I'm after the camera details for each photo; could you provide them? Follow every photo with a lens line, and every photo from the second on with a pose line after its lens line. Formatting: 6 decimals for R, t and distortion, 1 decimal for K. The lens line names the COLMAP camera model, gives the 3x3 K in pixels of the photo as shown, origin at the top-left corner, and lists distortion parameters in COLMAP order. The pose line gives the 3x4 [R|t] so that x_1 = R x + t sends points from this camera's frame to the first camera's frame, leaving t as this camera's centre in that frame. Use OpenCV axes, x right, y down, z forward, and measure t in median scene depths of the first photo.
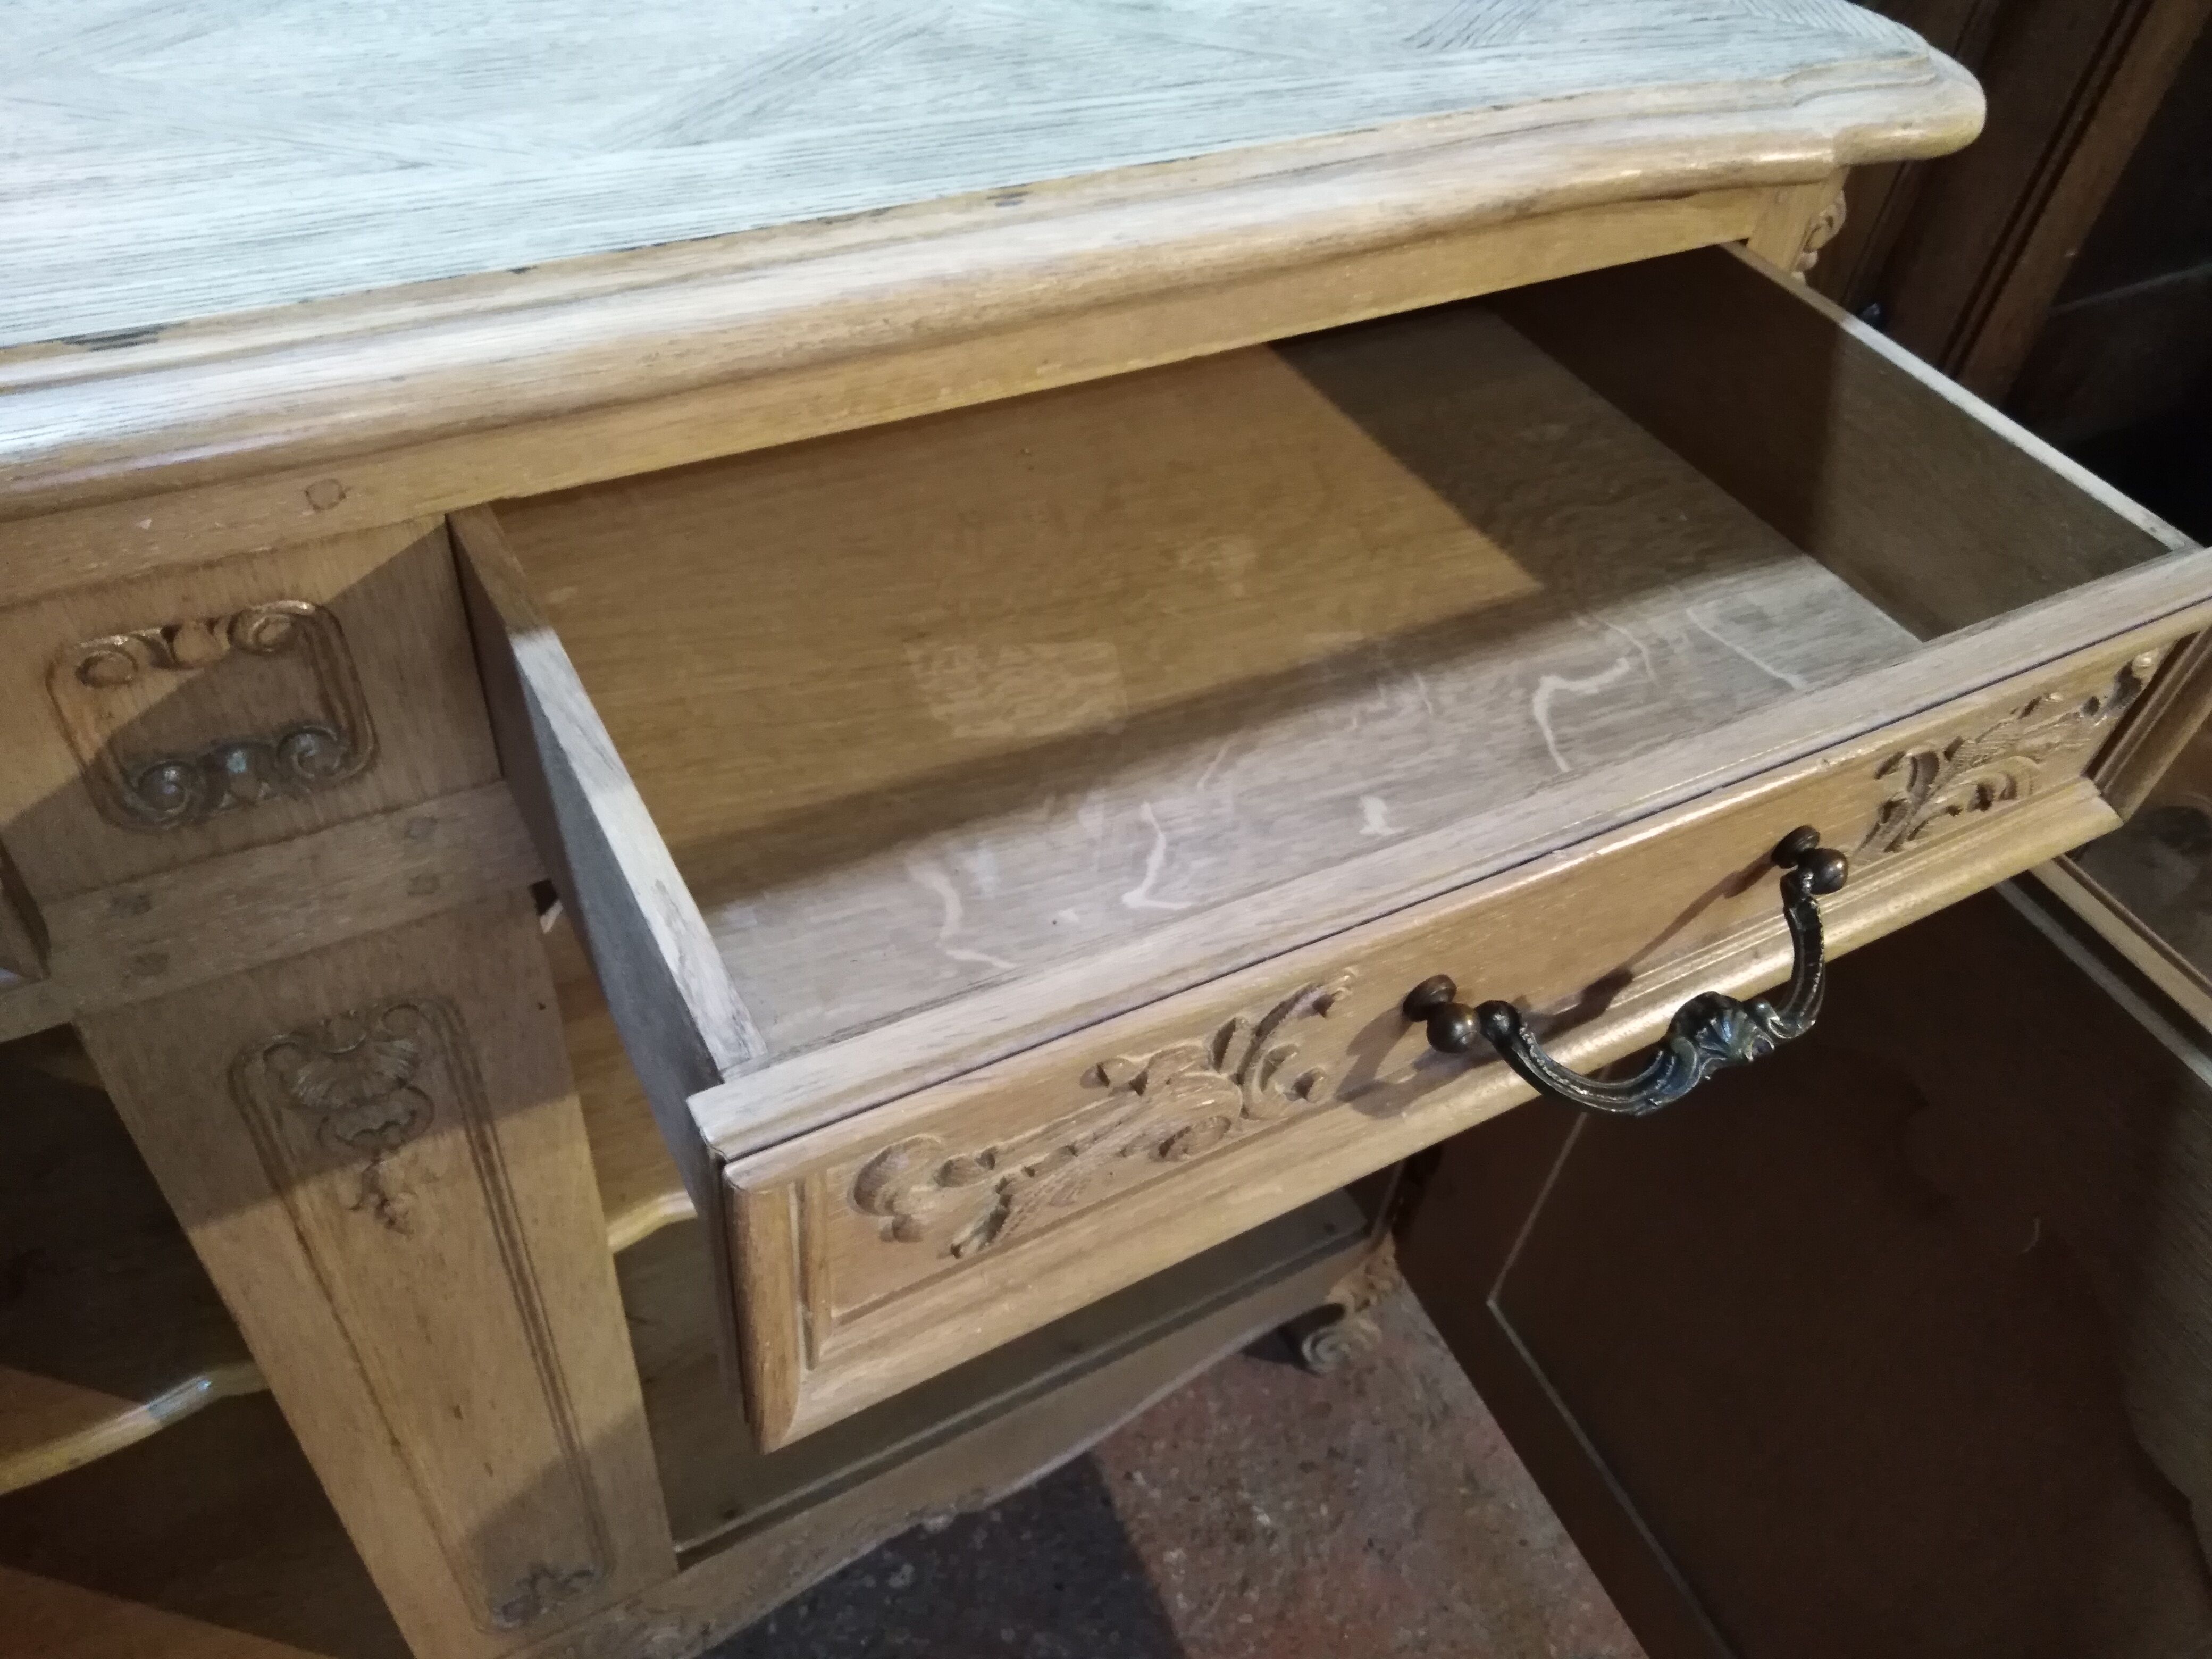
lens RADIAL K [[1657.6, 0, 1107.4], [0, 1657.6, 818.2], [0, 0, 1]] dist [0.017427, -0.002922]
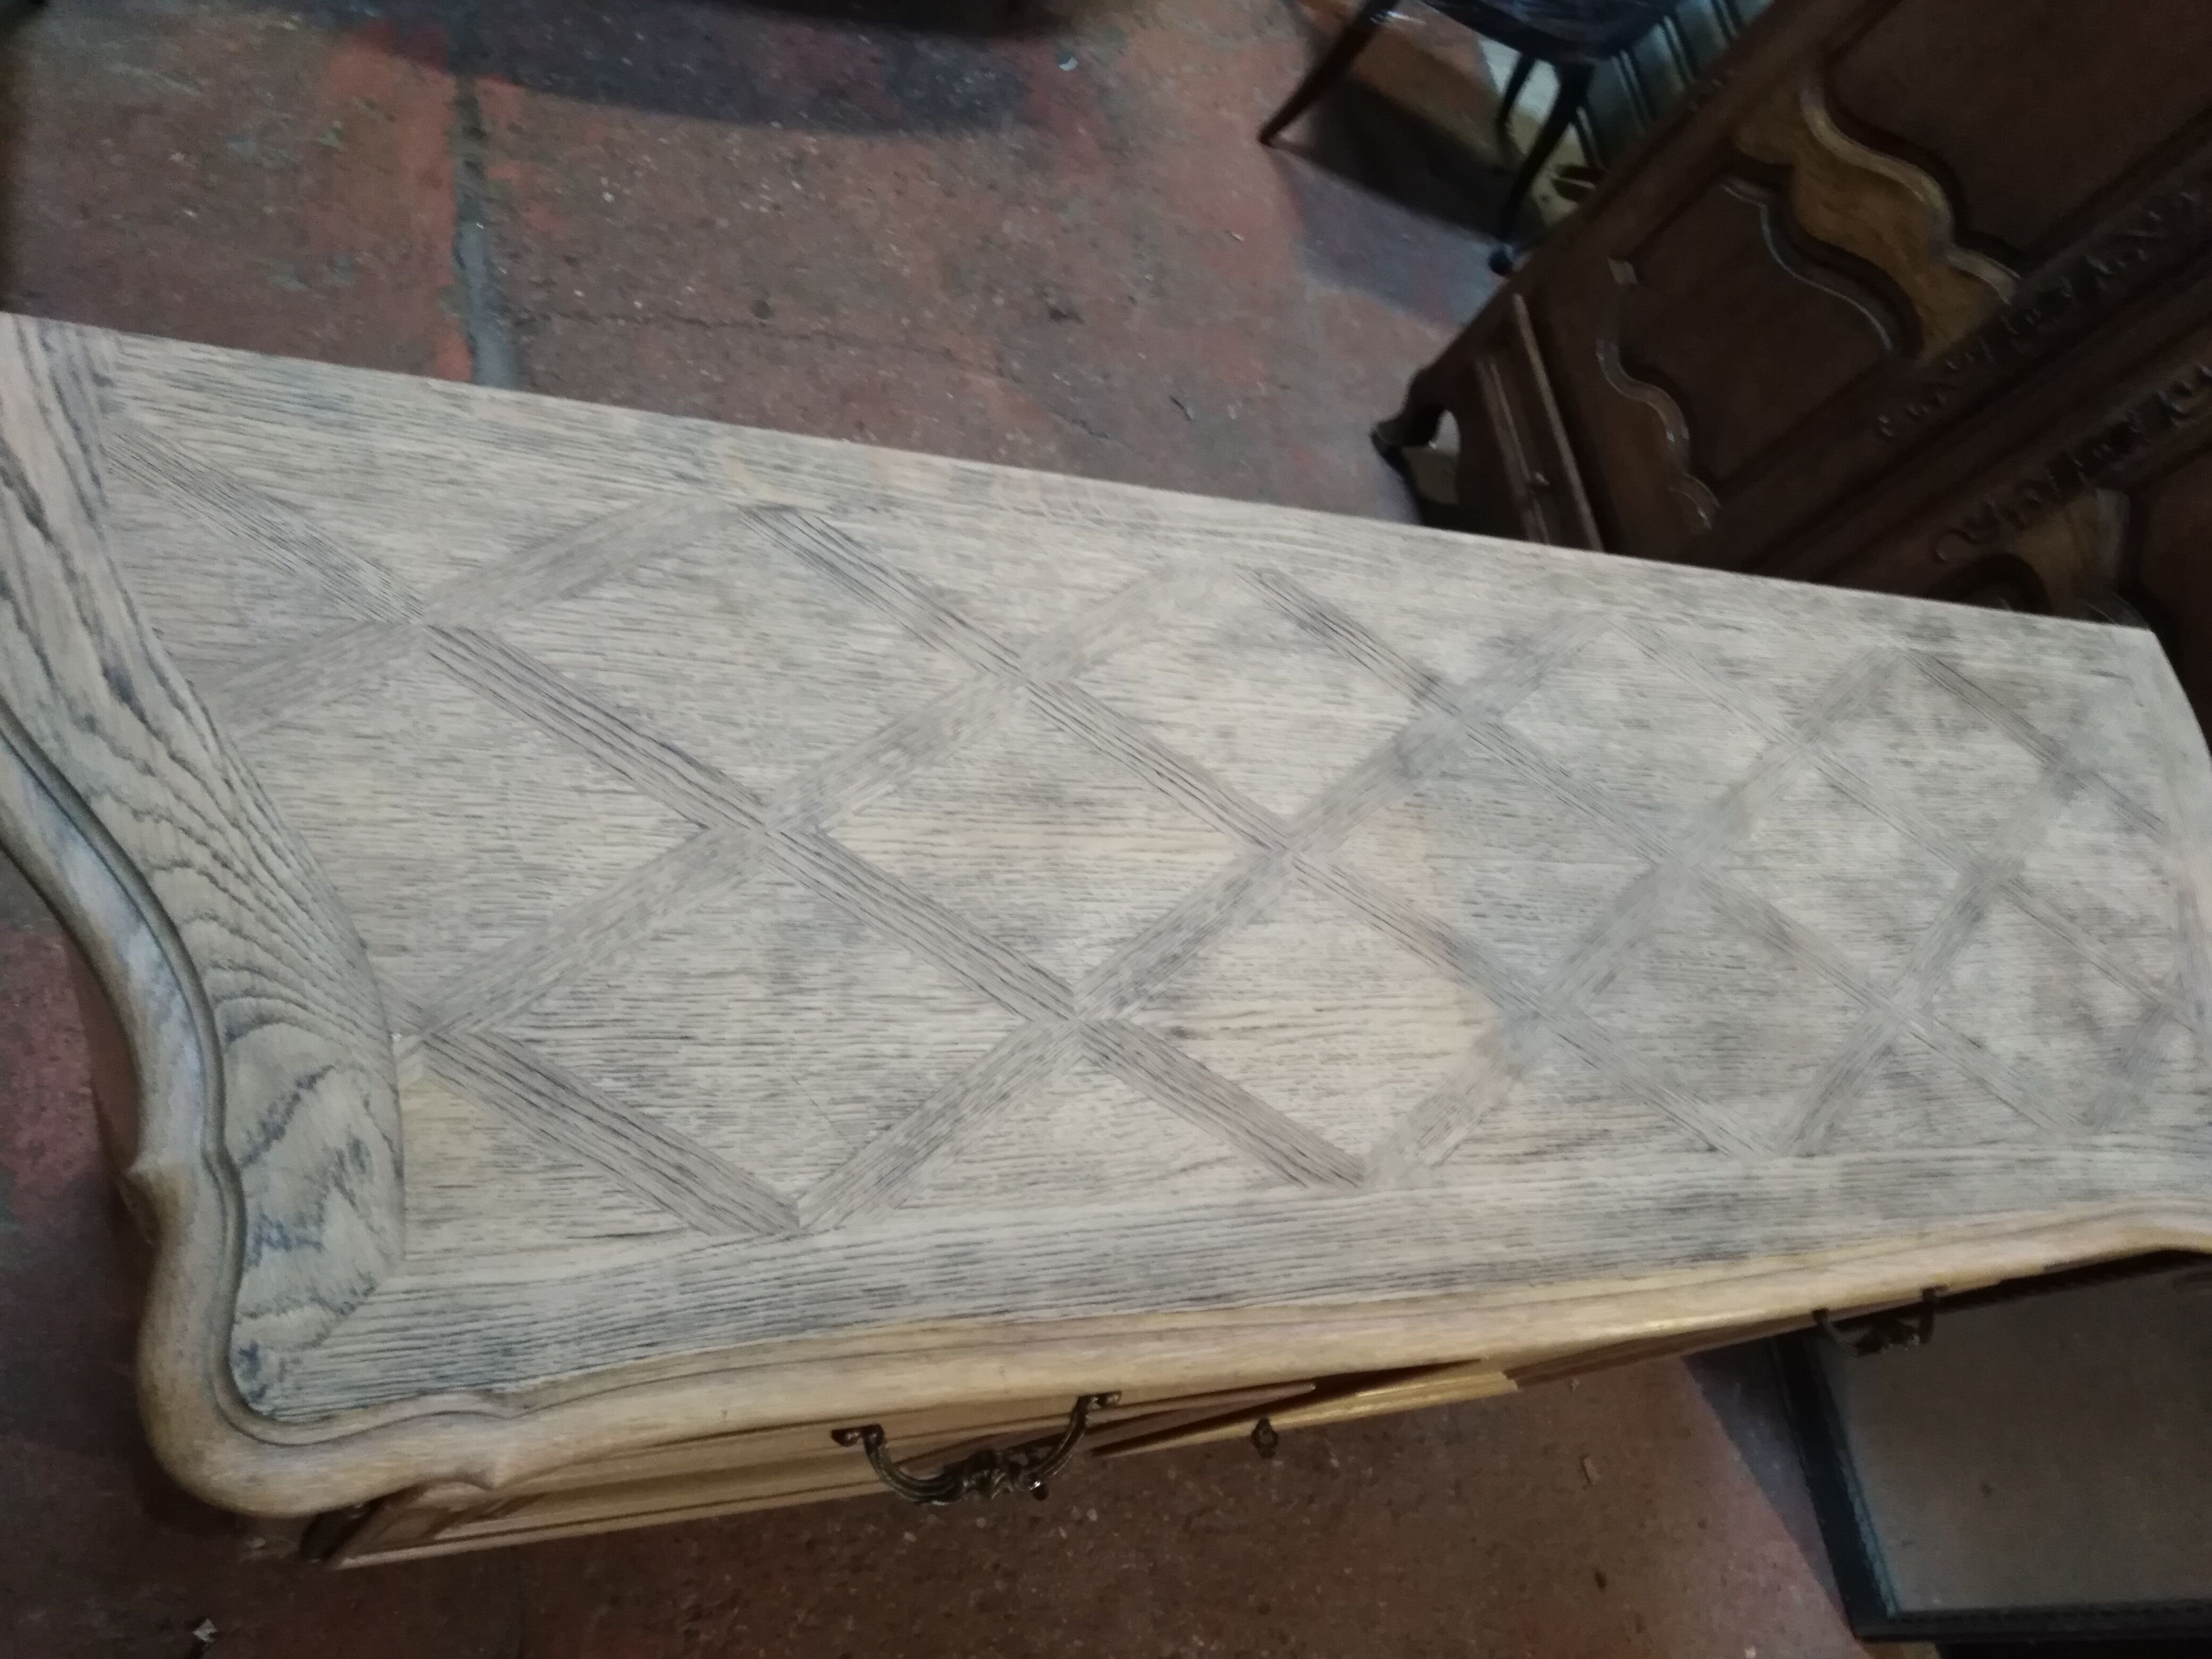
lens RADIAL K [[1657.6, 0, 1111.5], [0, 1657.6, 825.2], [0, 0, 1]] dist [0.017427, -0.002922]
pose [[0.891328, 0.433092, 0.134036, -1.298410], [-0.452156, 0.870748, 0.193269, -0.677026], [-0.033008, -0.232872, 0.971947, -0.777739]]
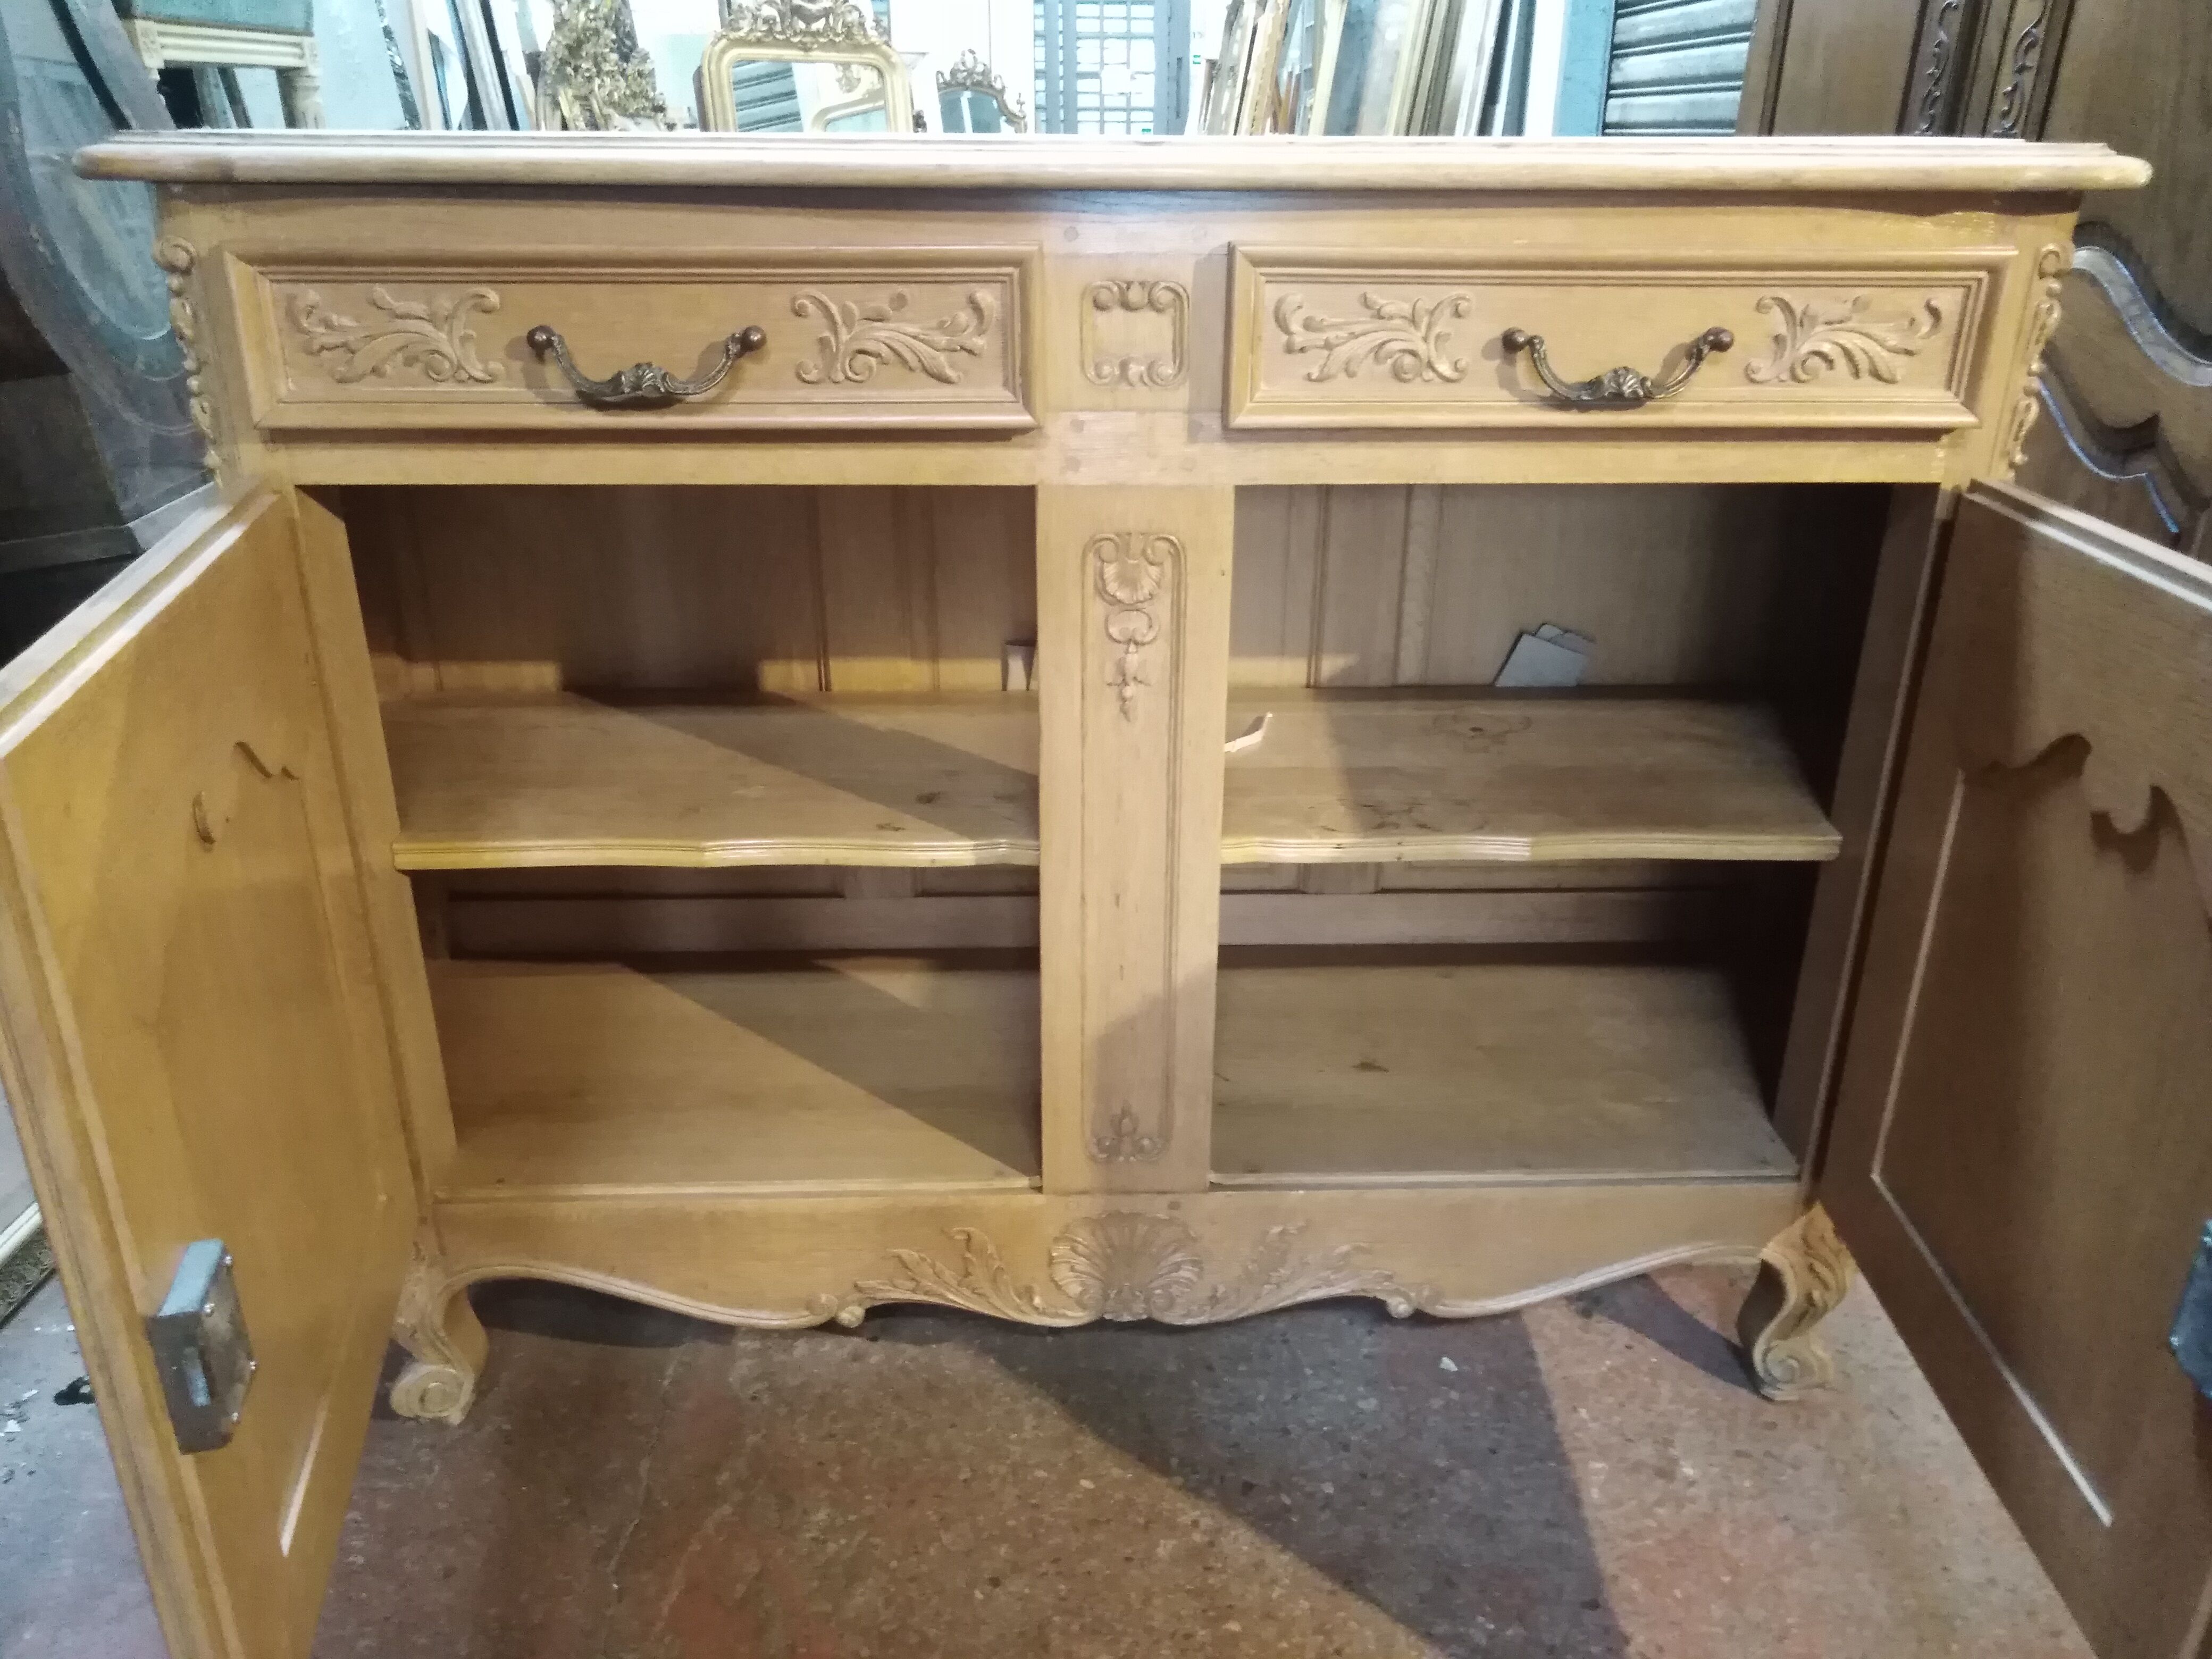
lens RADIAL K [[1657.6, 0, 1122.5], [0, 1657.6, 834.2], [0, 0, 1]] dist [0.017427, -0.002922]
pose [[0.888403, 0.100378, -0.447956, 0.520606], [-0.264219, 0.909777, -0.320146, 1.187993], [0.375404, 0.402777, 0.834771, -0.626150]]
